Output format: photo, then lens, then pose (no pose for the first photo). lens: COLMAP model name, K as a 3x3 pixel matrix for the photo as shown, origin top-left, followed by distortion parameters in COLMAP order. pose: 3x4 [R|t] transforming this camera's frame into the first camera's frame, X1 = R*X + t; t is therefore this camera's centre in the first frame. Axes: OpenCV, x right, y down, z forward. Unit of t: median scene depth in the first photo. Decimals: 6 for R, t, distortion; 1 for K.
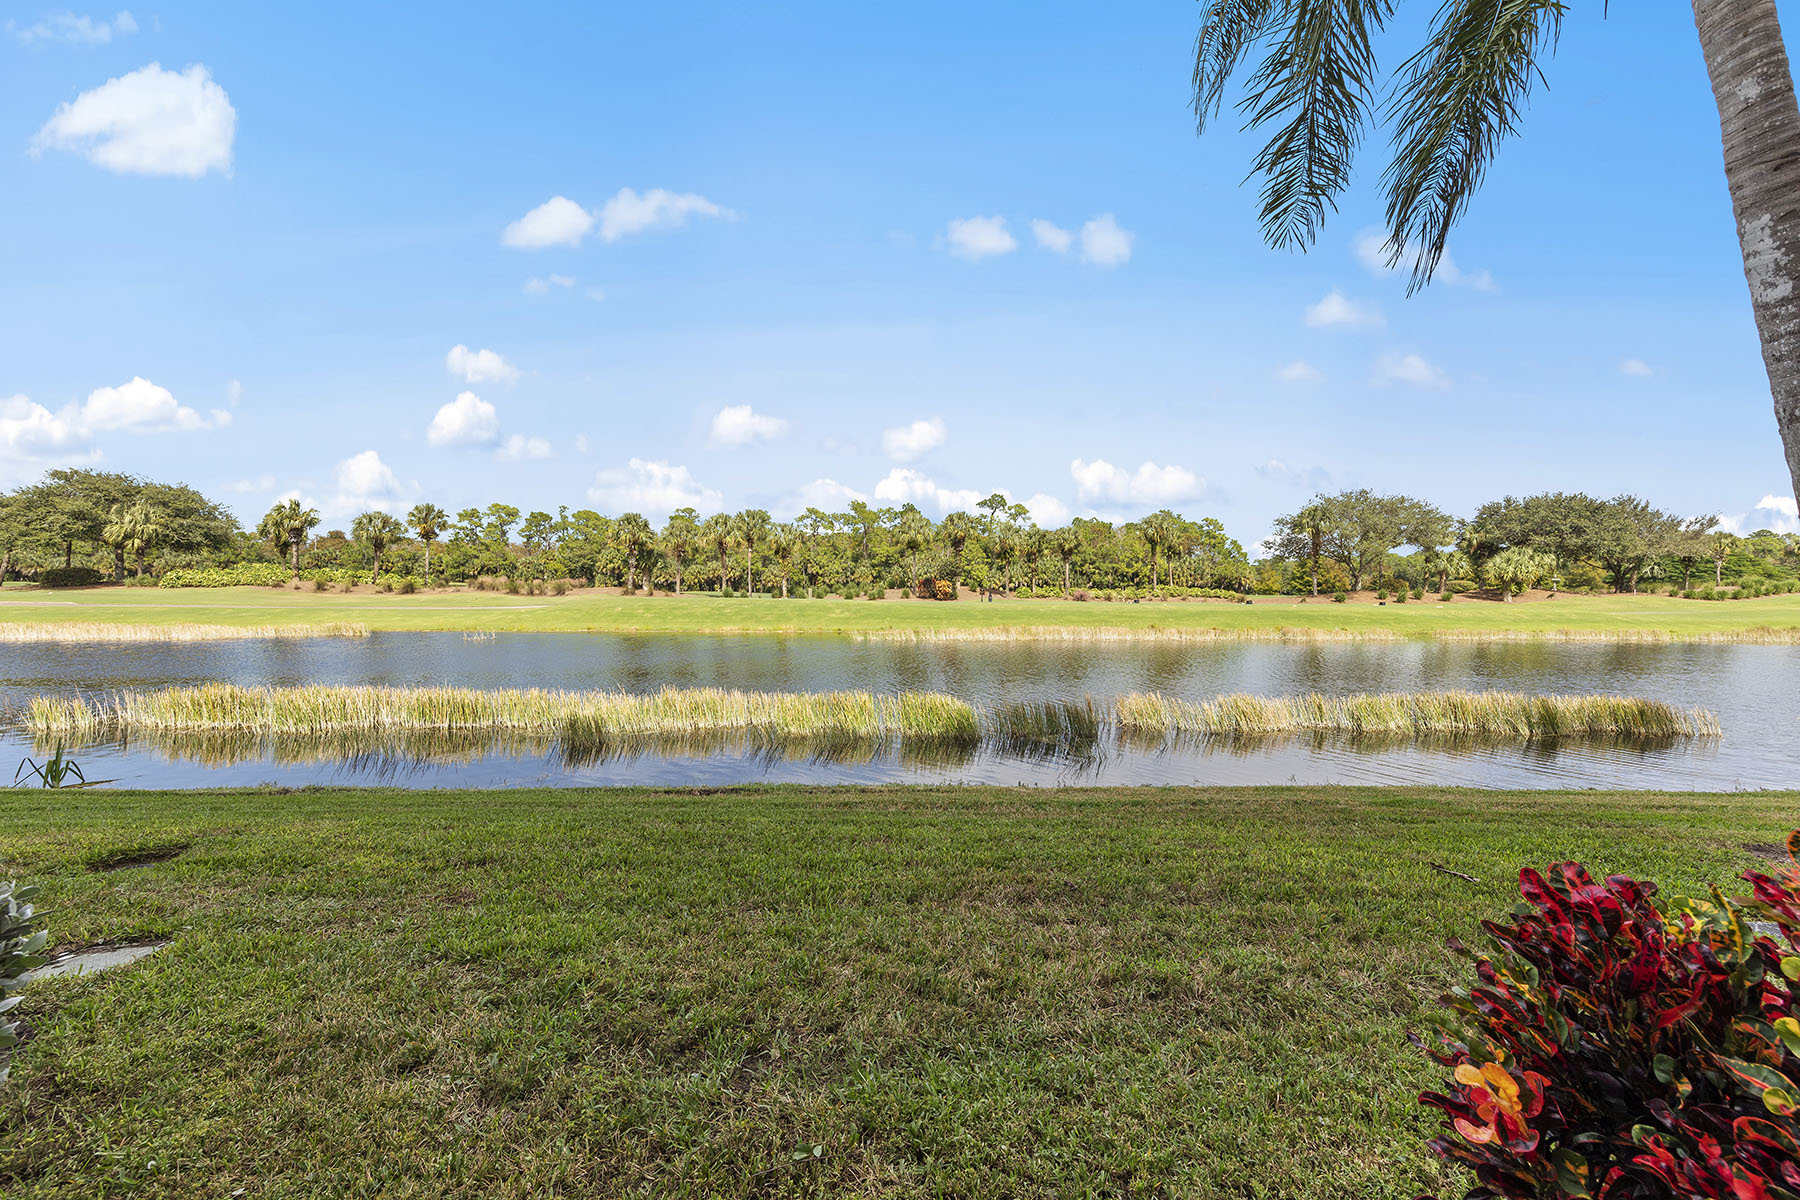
lens RADIAL K [[705.5, 0, 892.7], [0, 705.5, 593.4], [0, 0, 1]] dist [0.002661, 0.000086]
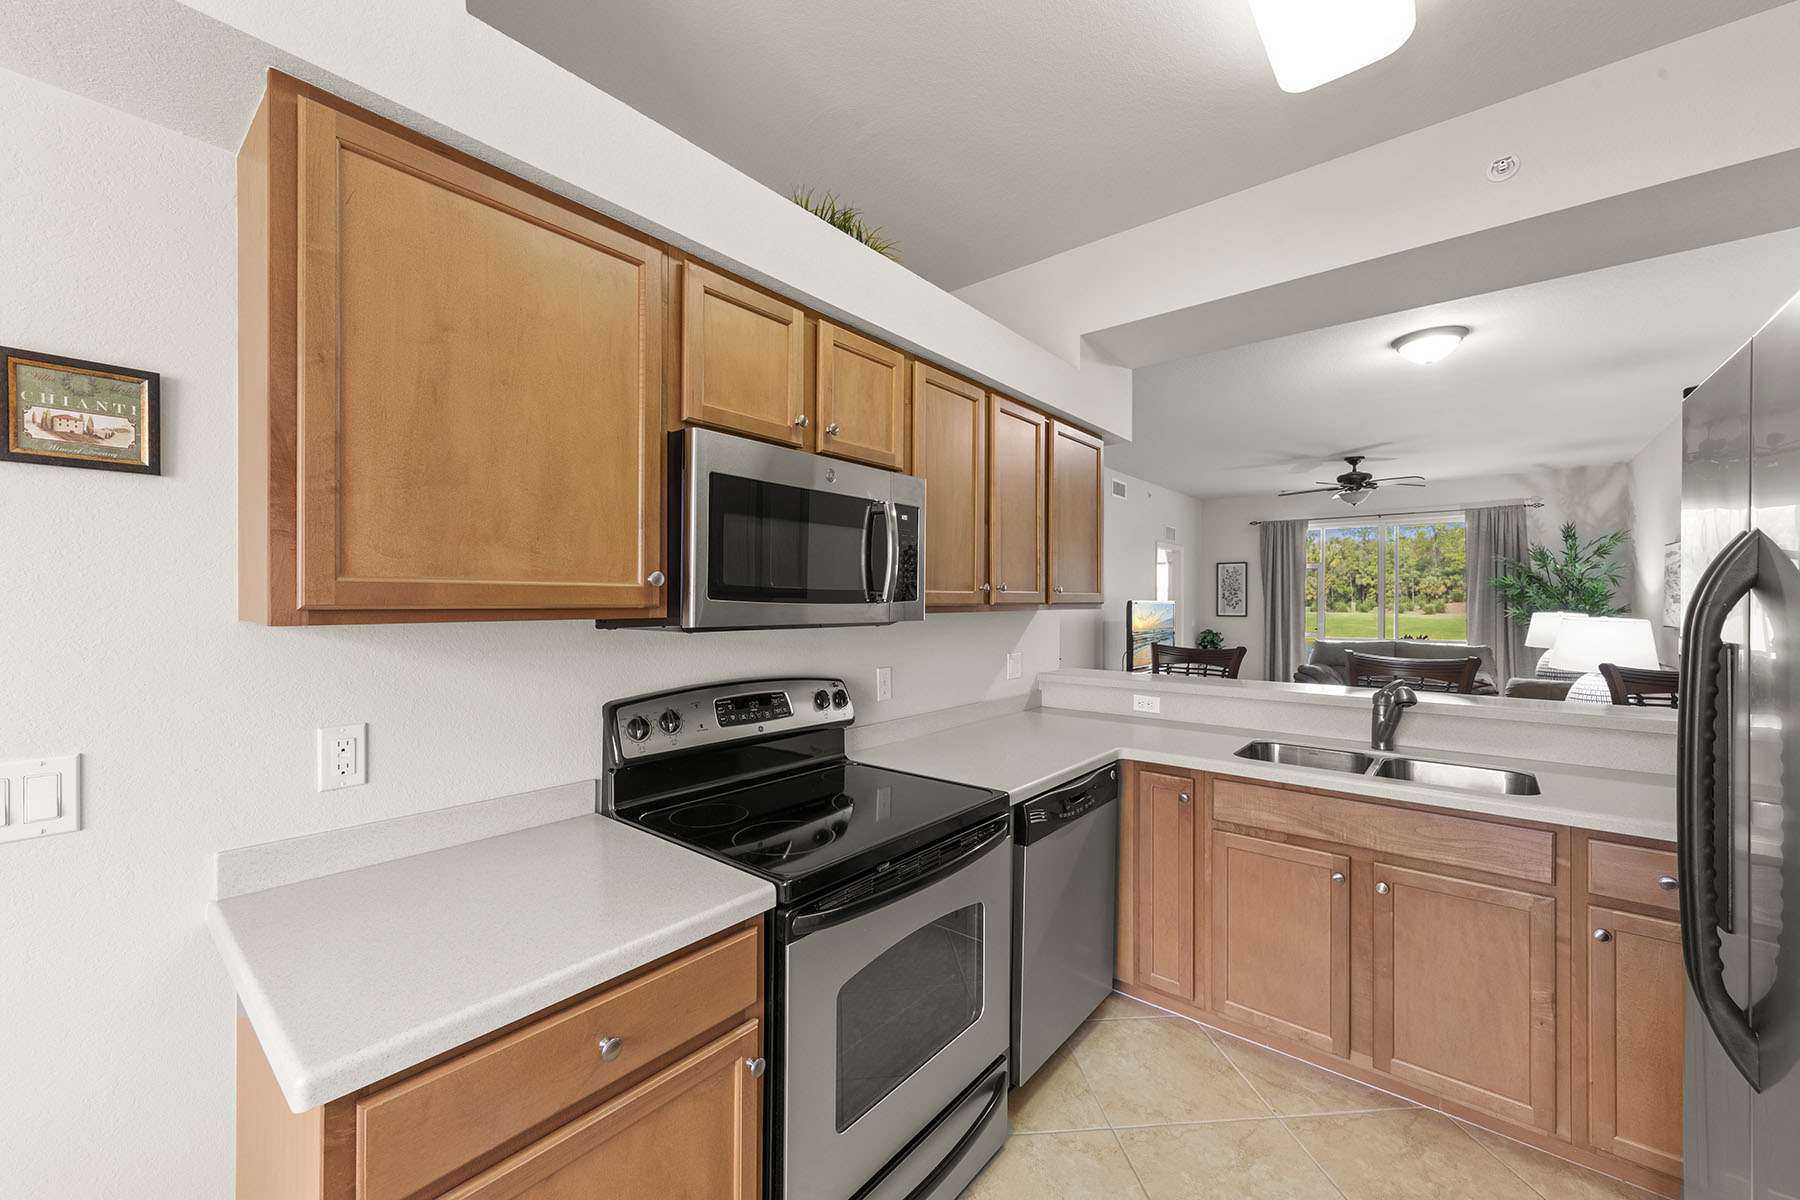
lens RADIAL K [[705.5, 0, 891.6], [0, 705.5, 599.4], [0, 0, 1]] dist [0.002661, 0.000086]
pose [[0.759034, -0.007781, -0.651004, 0.020573], [0.001878, 0.999951, -0.009762, -0.001323], [0.651048, 0.006187, 0.759011, -0.101889]]
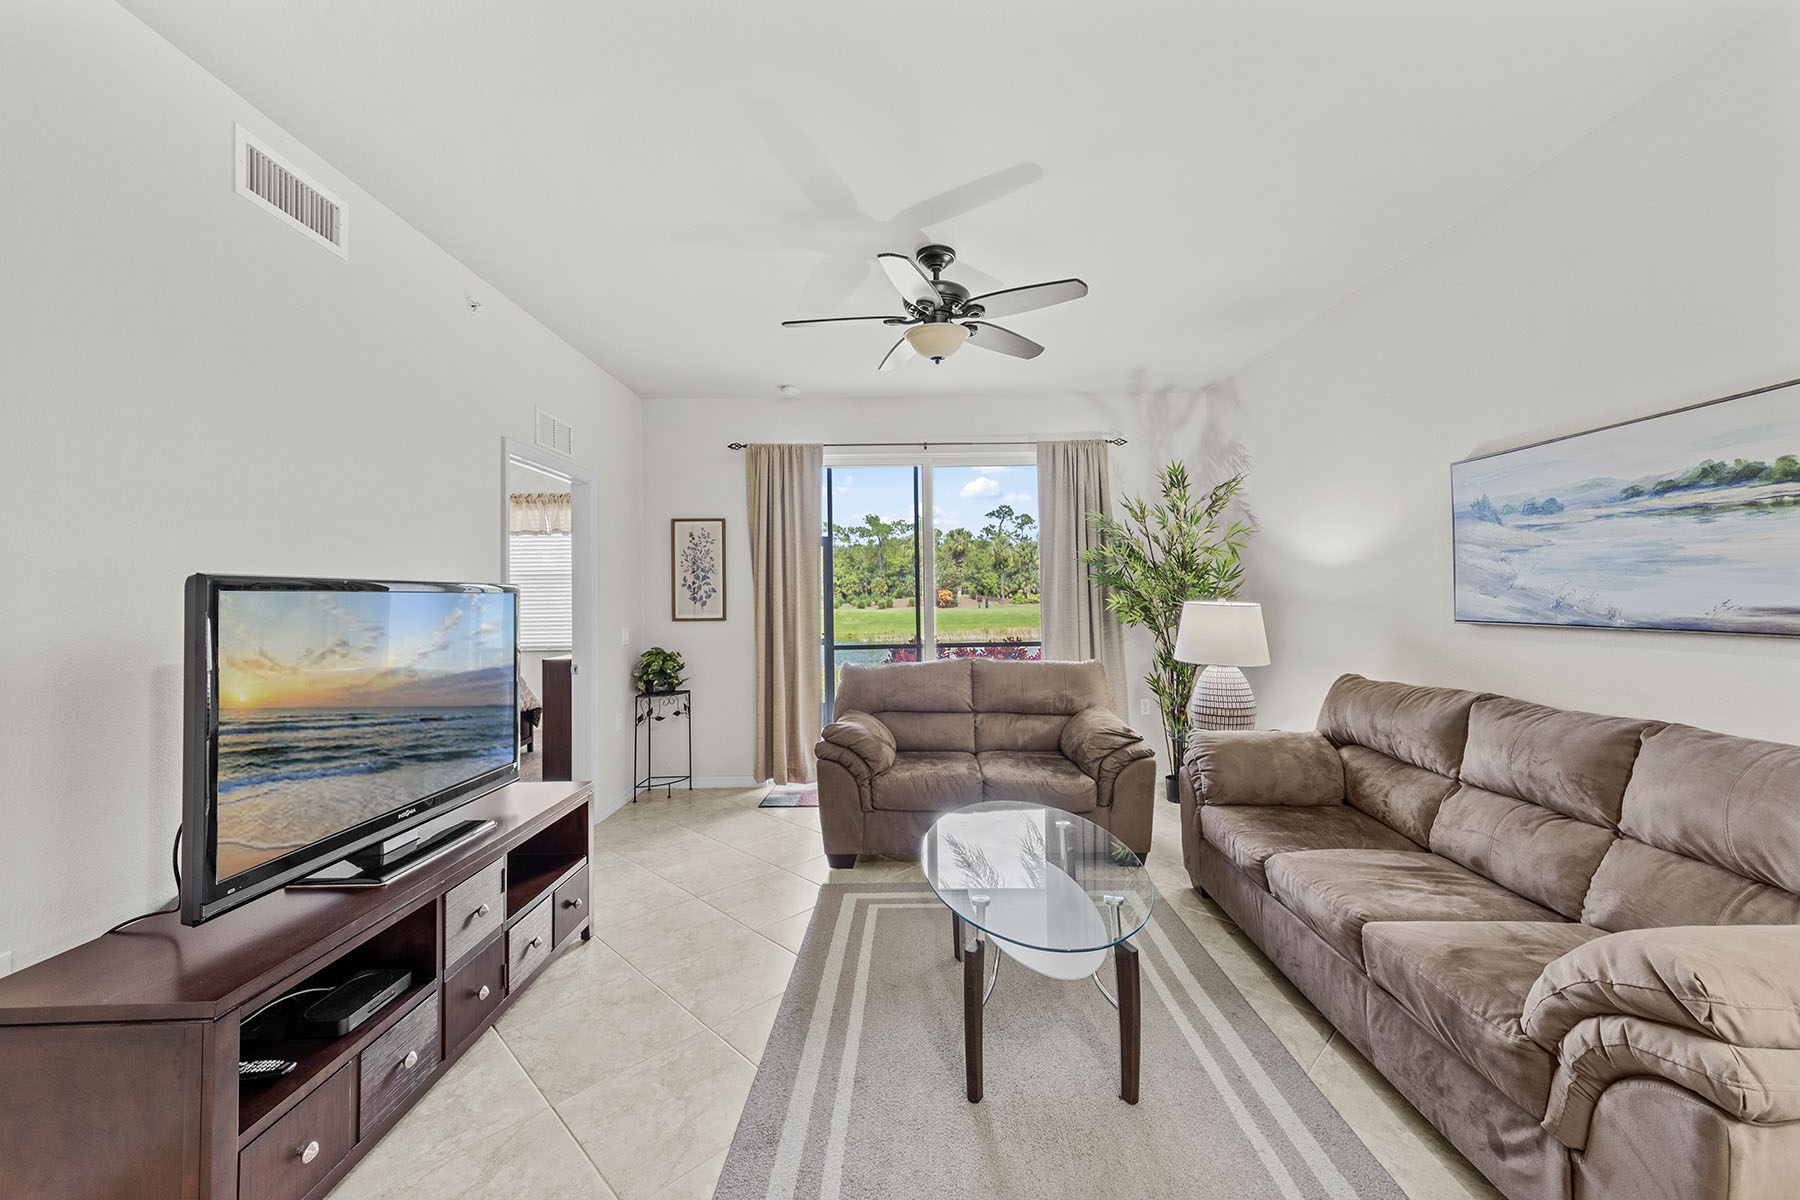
lens RADIAL K [[705.5, 0, 900.1], [0, 705.5, 596.5], [0, 0, 1]] dist [0.002661, 0.000086]
pose [[0.999575, -0.022067, -0.019053, 0.010220], [0.021949, 0.999739, -0.006390, -0.000998], [0.019189, 0.005969, 0.999798, -0.056524]]
